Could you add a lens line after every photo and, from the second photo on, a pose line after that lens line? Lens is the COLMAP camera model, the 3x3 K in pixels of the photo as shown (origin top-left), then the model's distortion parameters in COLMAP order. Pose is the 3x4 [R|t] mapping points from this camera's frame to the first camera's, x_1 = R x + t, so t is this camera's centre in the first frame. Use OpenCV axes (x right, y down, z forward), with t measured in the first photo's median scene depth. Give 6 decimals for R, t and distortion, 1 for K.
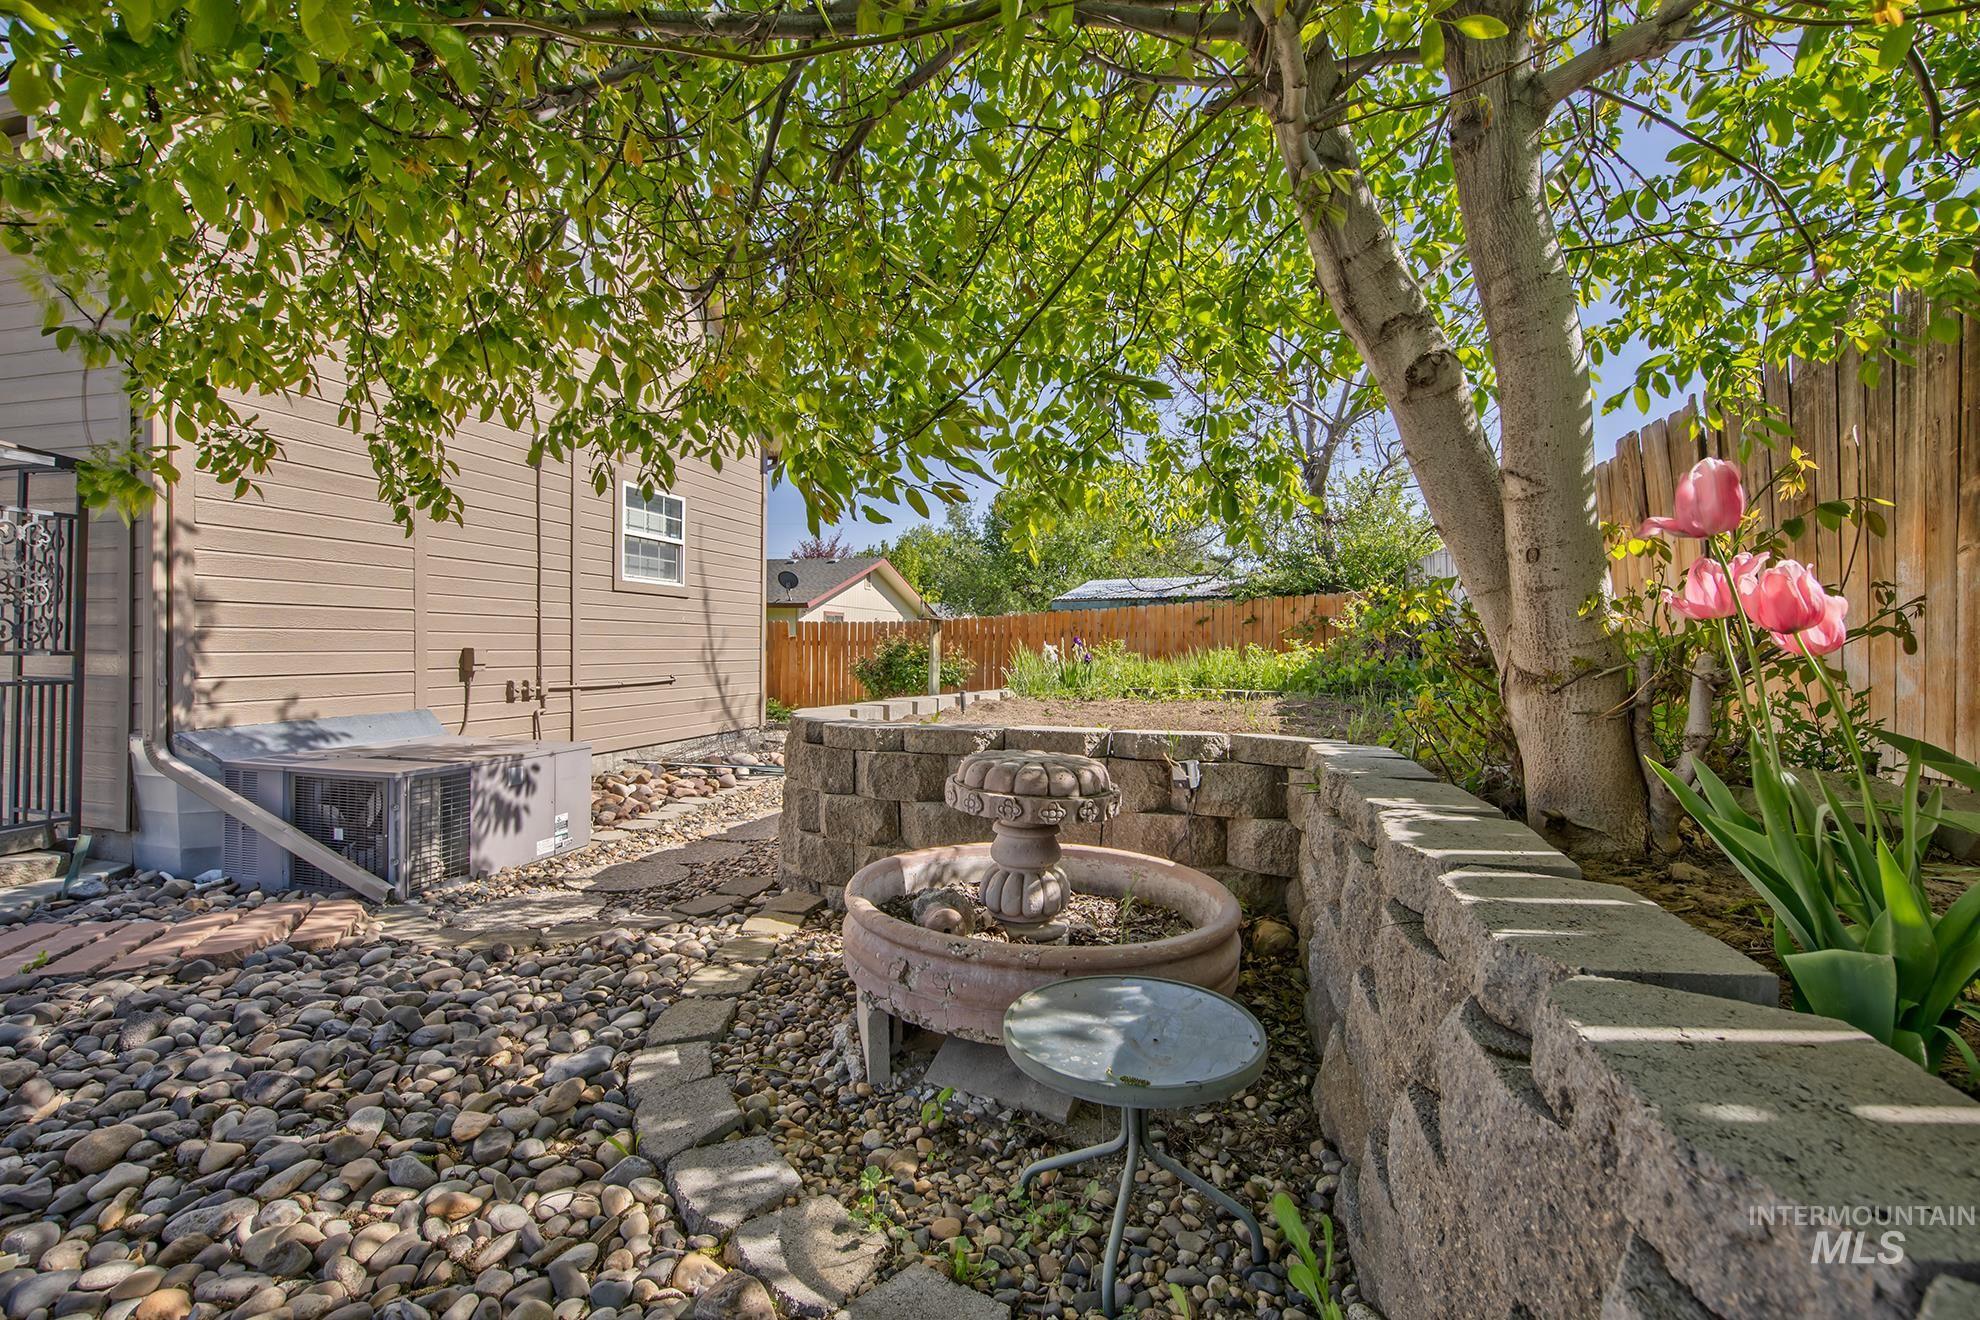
lens RADIAL K [[868.5, 0, 990.0], [0, 868.5, 660.0], [0, 0, 1]] dist [0.009827, -0.000081]
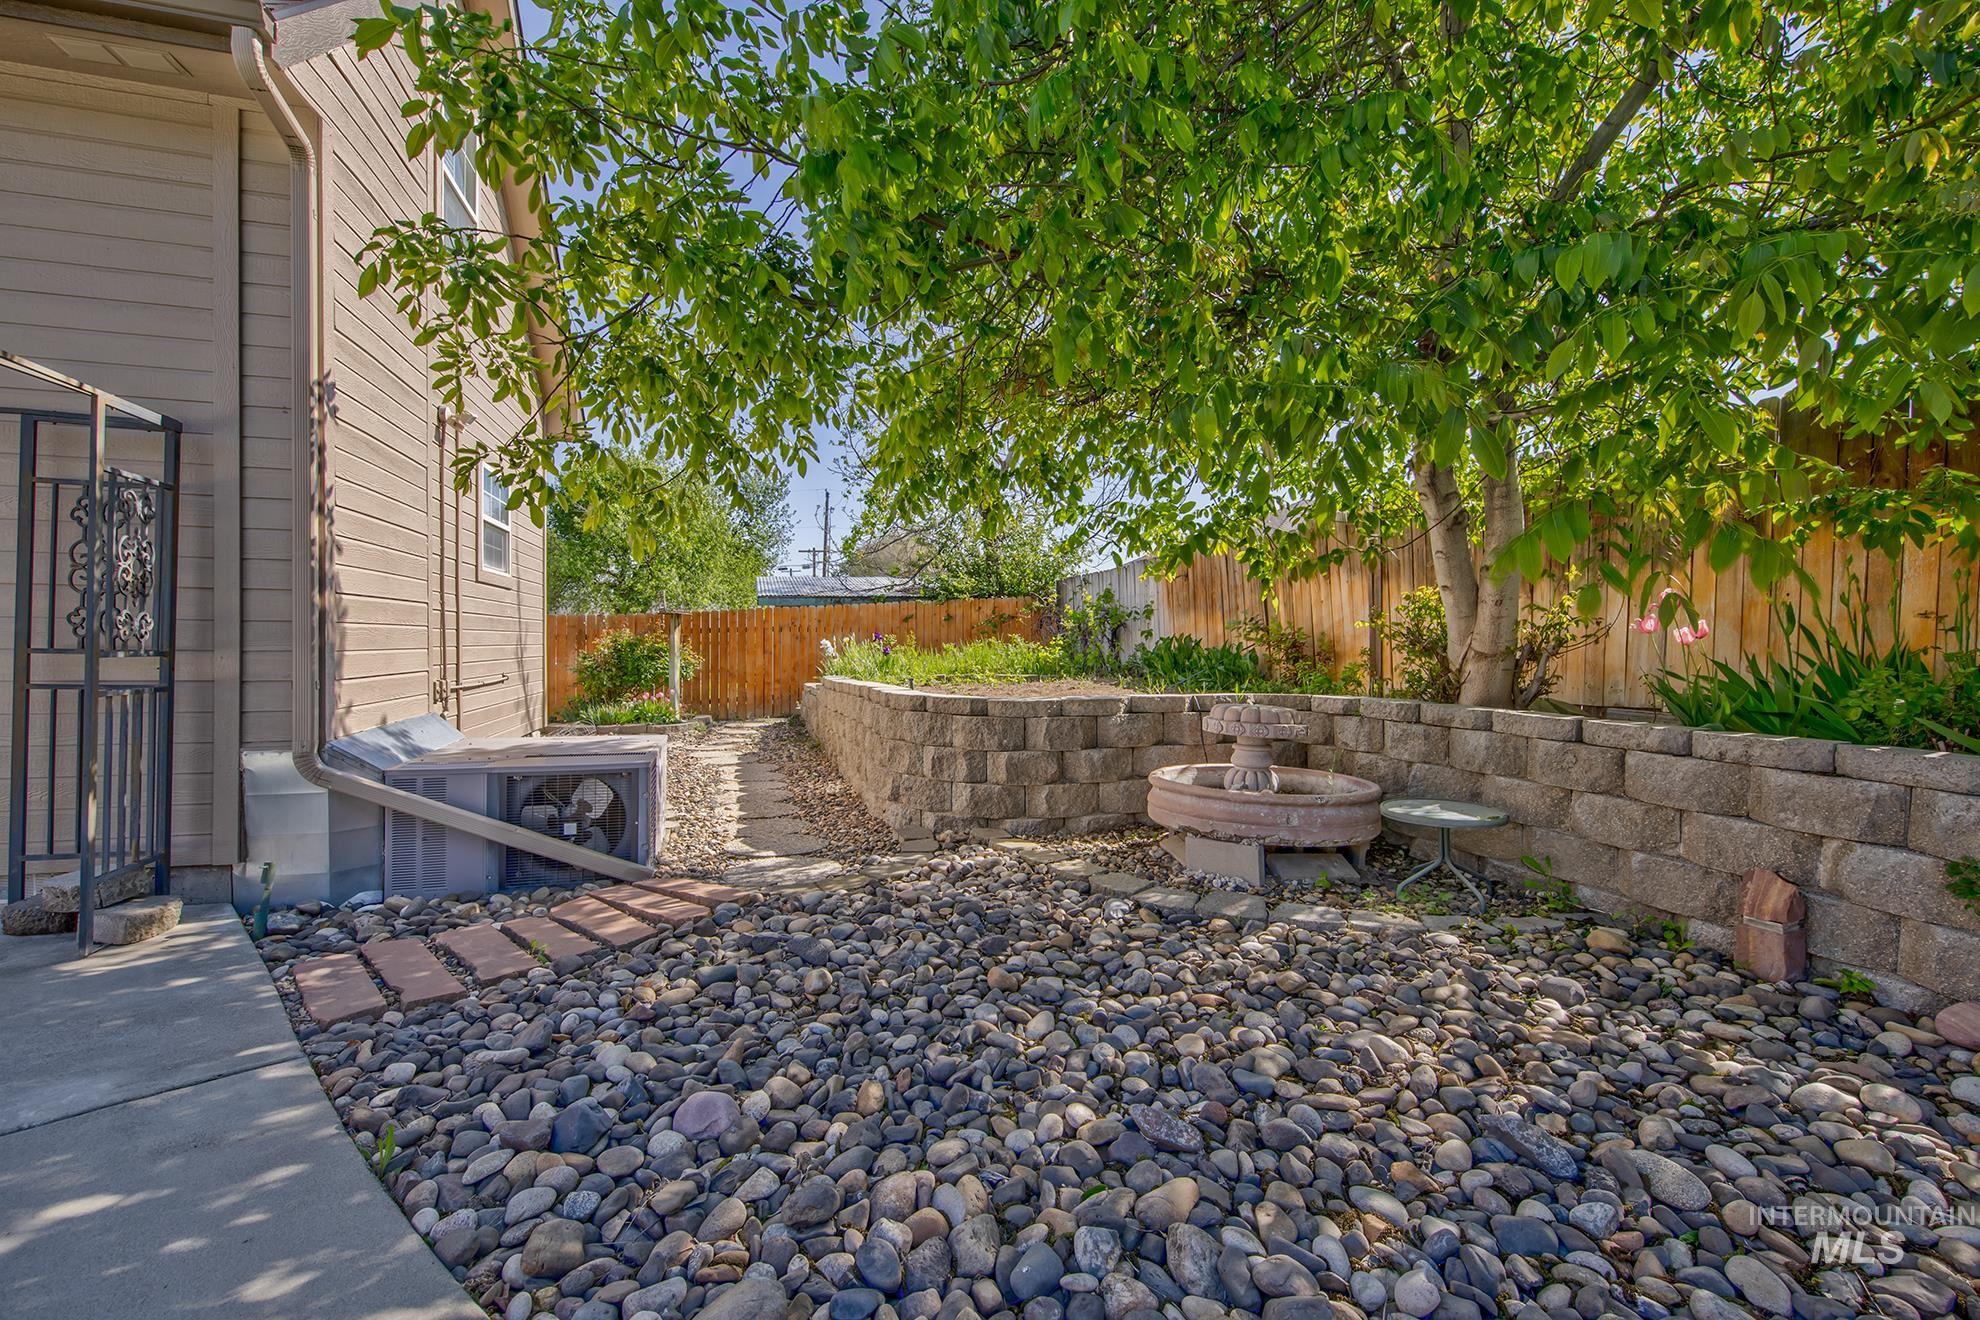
lens RADIAL K [[868.5, 0, 990.0], [0, 868.5, 660.0], [0, 0, 1]] dist [0.009827, -0.000081]
pose [[0.854690, -0.015852, 0.518896, -0.436541], [0.012144, 0.999871, 0.010544, -0.000759], [-0.518996, -0.002710, 0.854772, -0.066240]]
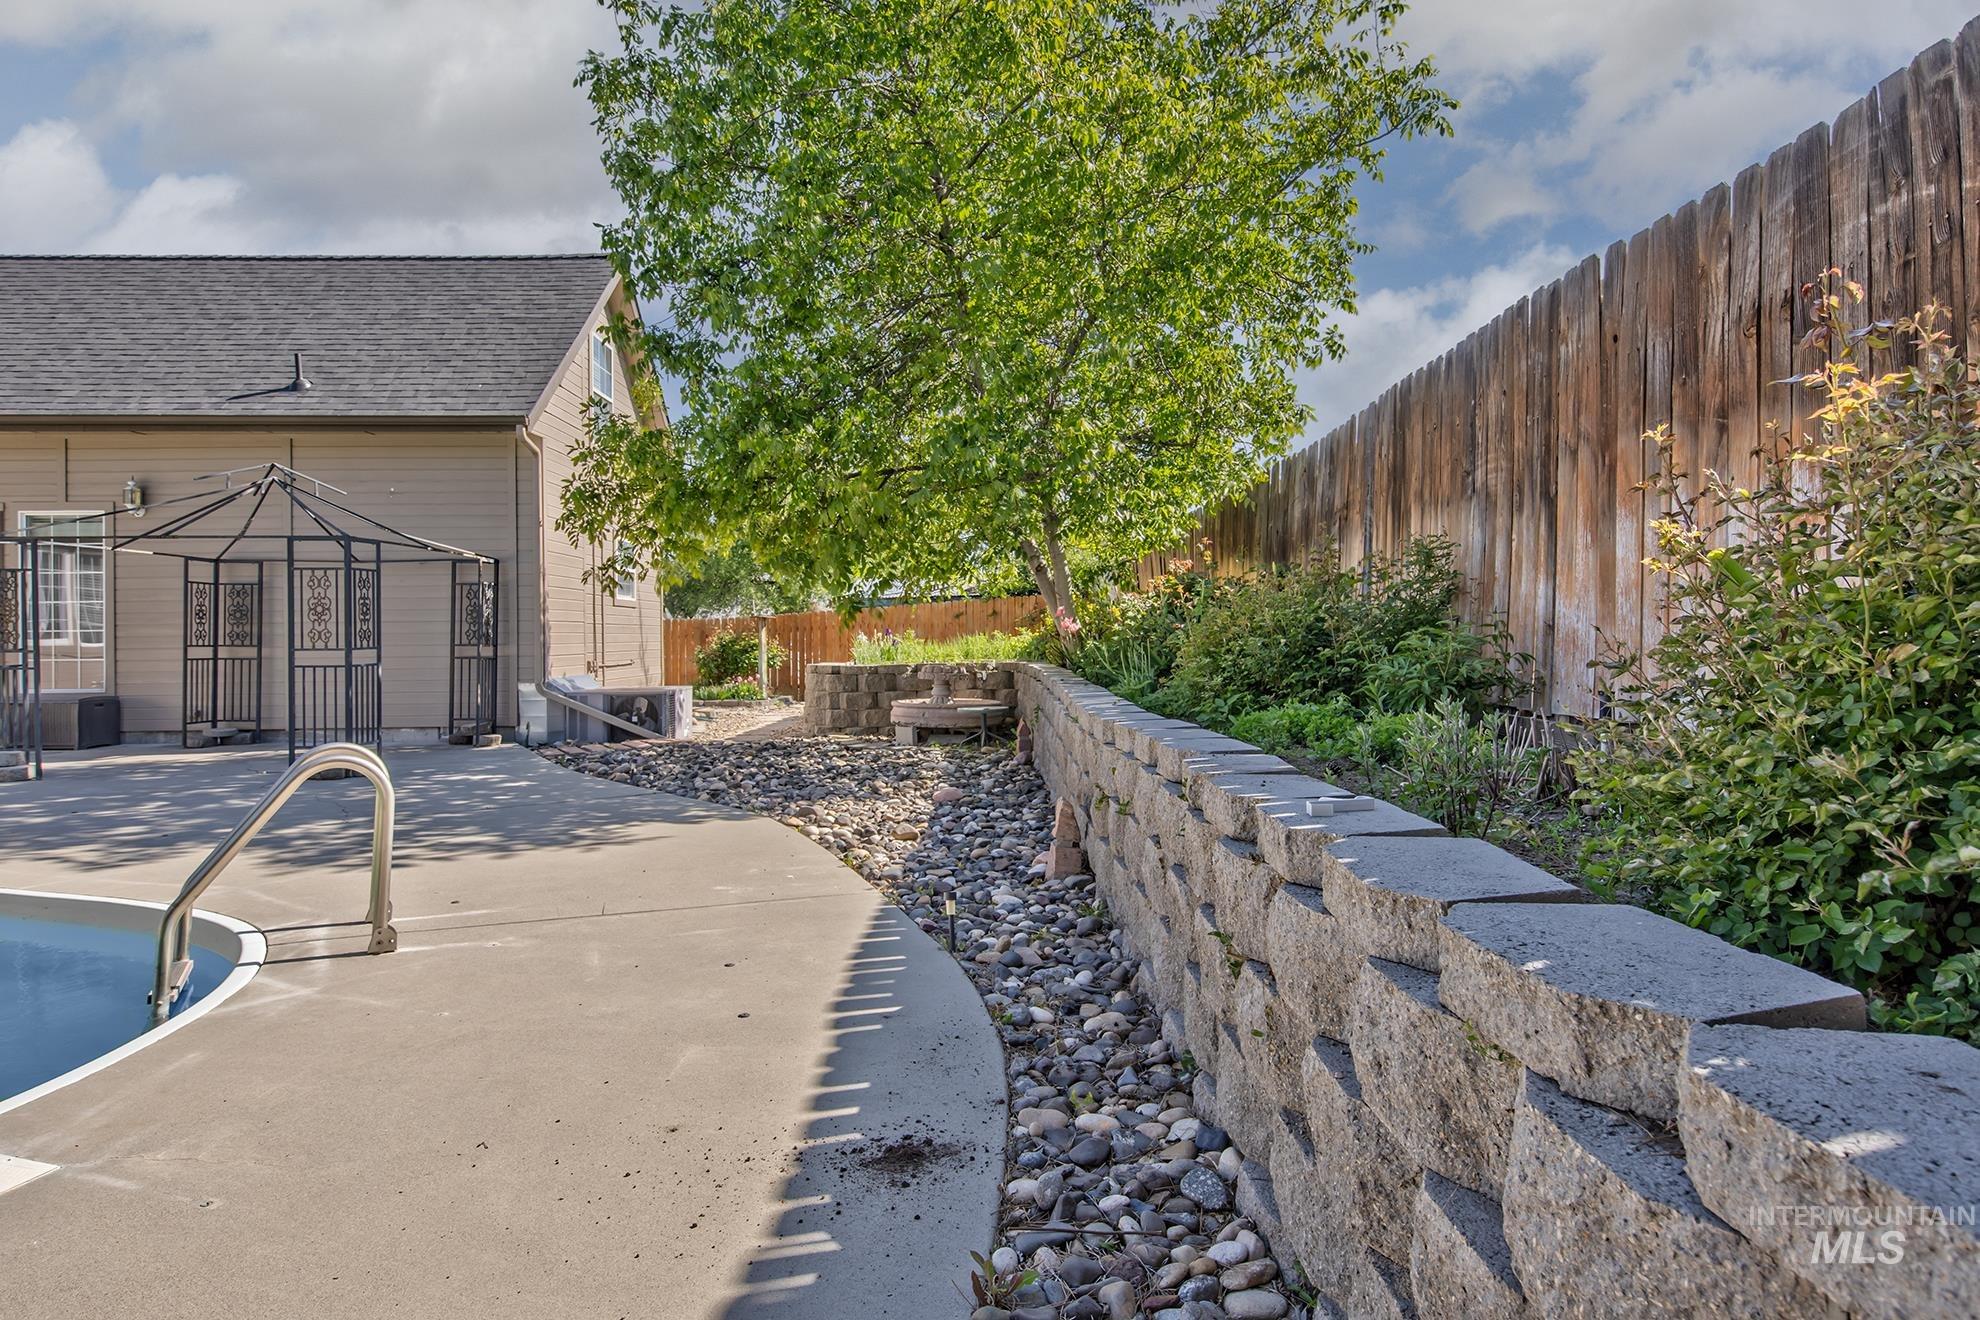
lens RADIAL K [[1114.3, 0, 989.0], [0, 1114.3, 645.9], [0, 0, 1]] dist [0.002437, 0.000833]
pose [[0.956416, -0.024600, 0.290970, -0.360462], [0.027358, 0.999611, -0.005413, 0.022060], [-0.290723, 0.013137, 0.956717, -1.116977]]
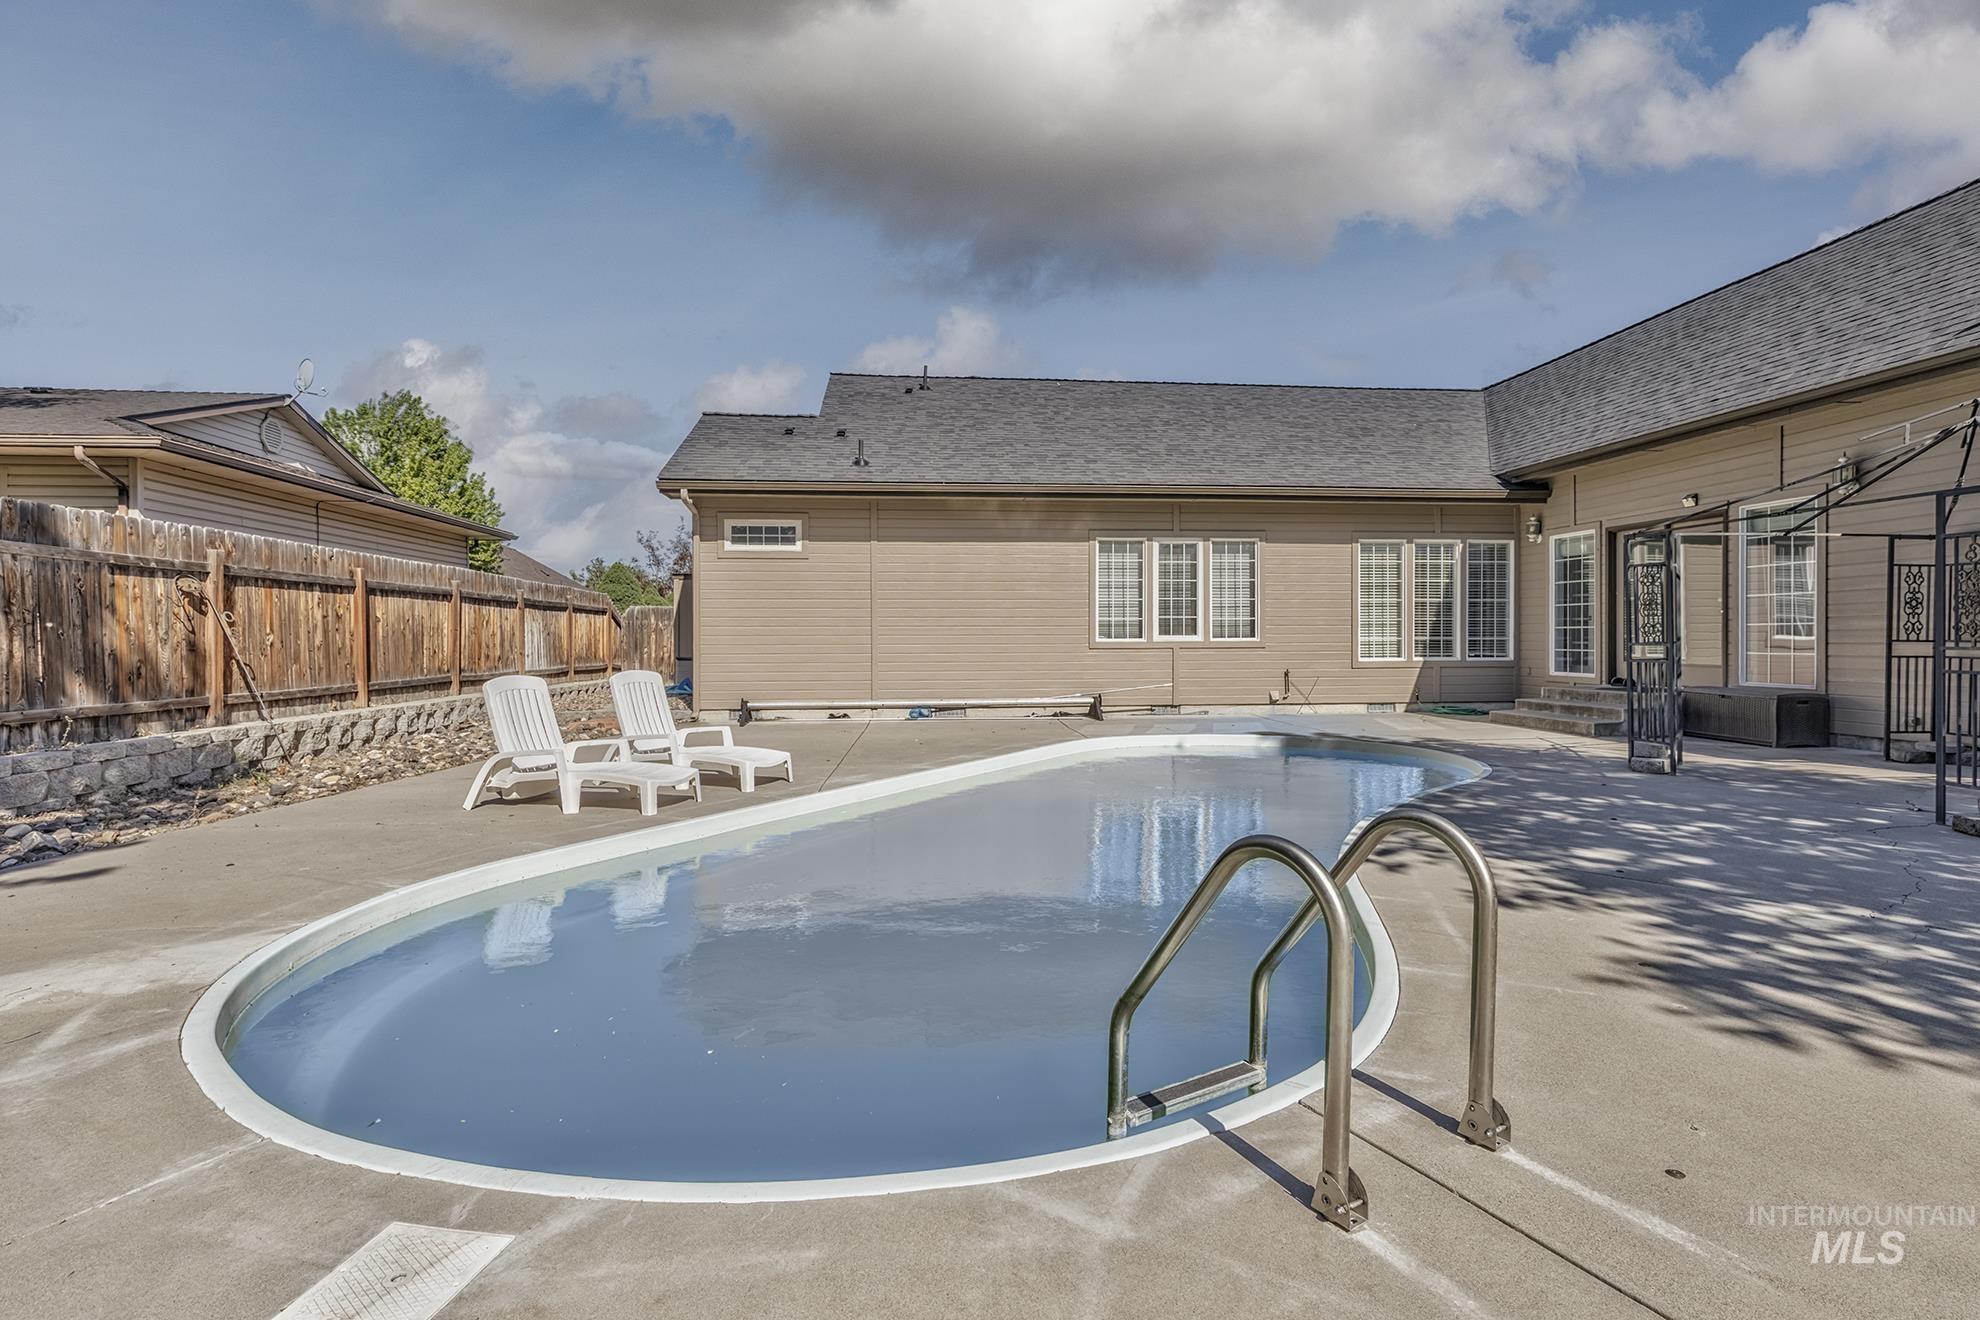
lens RADIAL K [[967.4, 0, 996.0], [0, 967.4, 656.4], [0, 0, 1]] dist [0.005767, -0.000718]
pose [[0.362523, 0.004758, -0.931963, -0.291333], [-0.010899, 0.999940, 0.000866, 0.012987], [0.931911, 0.009844, 0.362554, -0.735320]]
